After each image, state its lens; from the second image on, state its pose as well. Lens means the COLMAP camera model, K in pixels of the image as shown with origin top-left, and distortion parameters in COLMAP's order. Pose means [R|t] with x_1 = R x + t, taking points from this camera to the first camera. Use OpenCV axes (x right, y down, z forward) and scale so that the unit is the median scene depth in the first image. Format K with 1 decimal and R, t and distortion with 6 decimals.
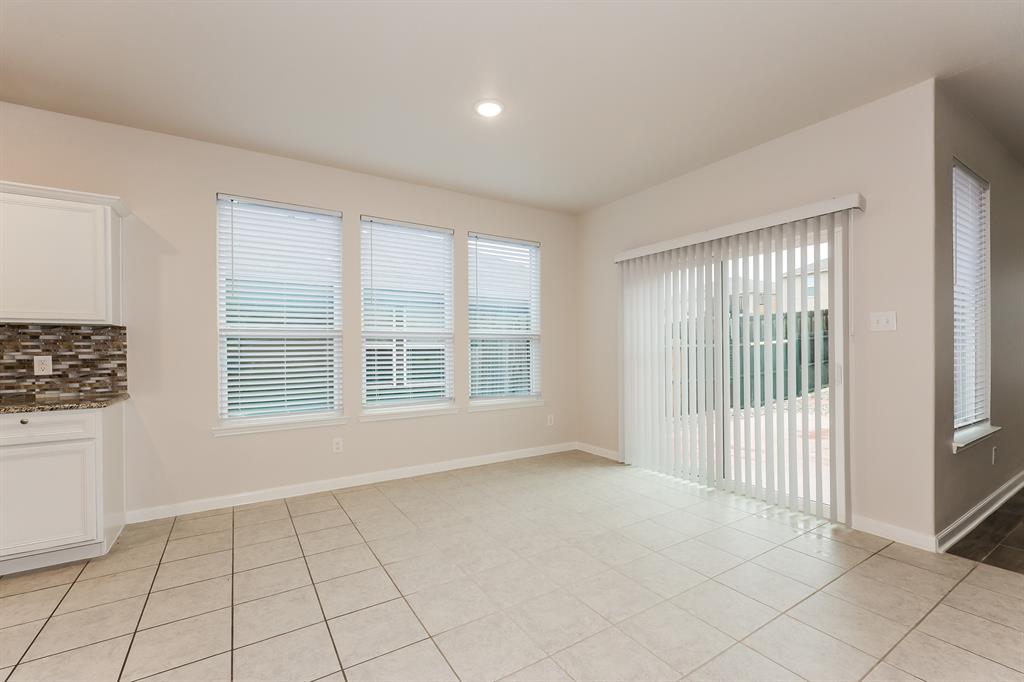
lens RADIAL K [[431.0, 0, 511.0], [0, 431.0, 350.3], [0, 0, 1]] dist [0.000318, 0.000121]
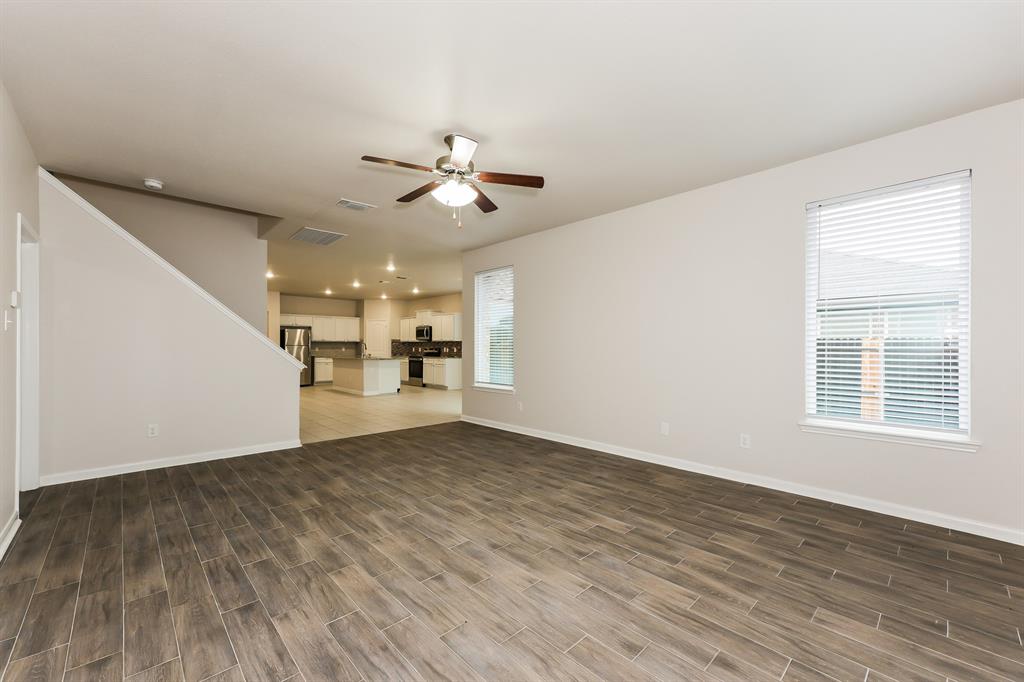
lens RADIAL K [[401.9, 0, 509.4], [0, 401.9, 345.6], [0, 0, 1]] dist [0.000239, 0.000069]
pose [[0.206806, 0.009278, -0.978338, 0.444817], [-0.004484, 0.999954, 0.008535, -0.006827], [0.978372, 0.002622, 0.206838, 0.091522]]
